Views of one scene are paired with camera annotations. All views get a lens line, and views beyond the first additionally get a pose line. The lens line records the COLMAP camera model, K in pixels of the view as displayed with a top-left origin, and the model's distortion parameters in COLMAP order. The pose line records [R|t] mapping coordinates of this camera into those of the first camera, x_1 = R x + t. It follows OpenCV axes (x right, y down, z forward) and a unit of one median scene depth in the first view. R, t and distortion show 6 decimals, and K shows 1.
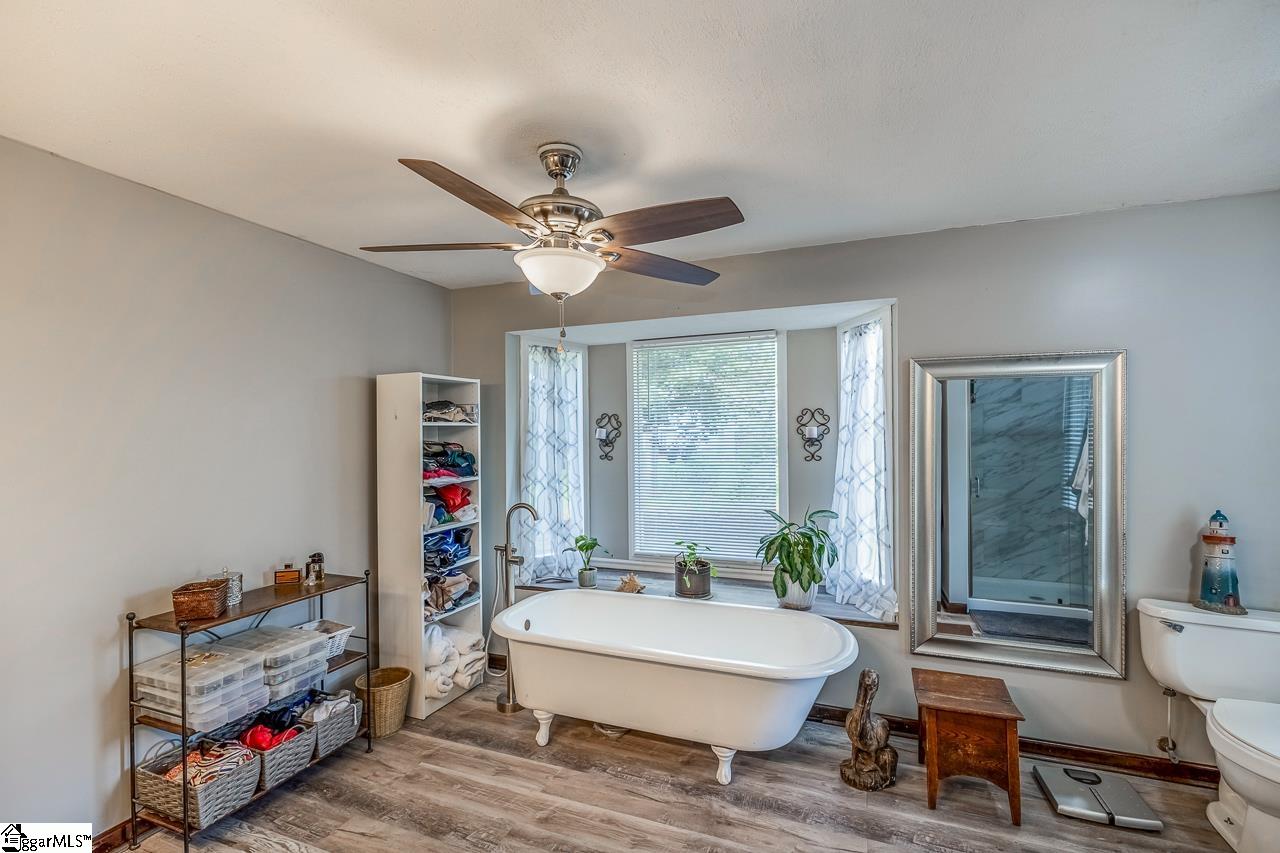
lens RADIAL K [[544.4, 0, 632.9], [0, 544.4, 432.0], [0, 0, 1]] dist [0.010733, 0.000055]
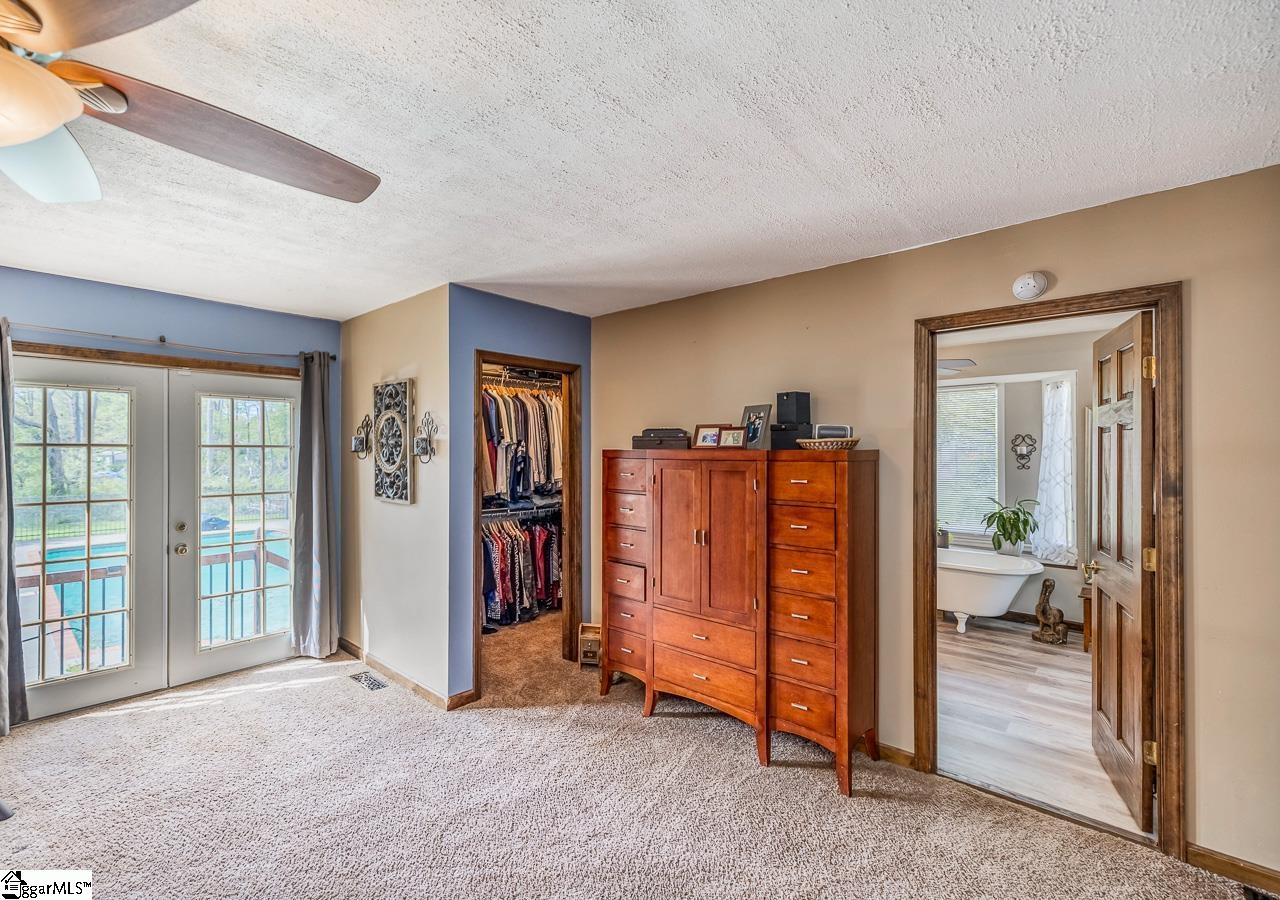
lens RADIAL K [[574.6, 0, 647.0], [0, 574.6, 454.2], [0, 0, 1]] dist [-0.004840, -0.000202]
pose [[0.954712, 0.005350, -0.297485, -0.227961], [-0.003342, 0.999968, 0.007258, 0.003743], [0.297514, -0.005935, 0.954699, -0.975093]]
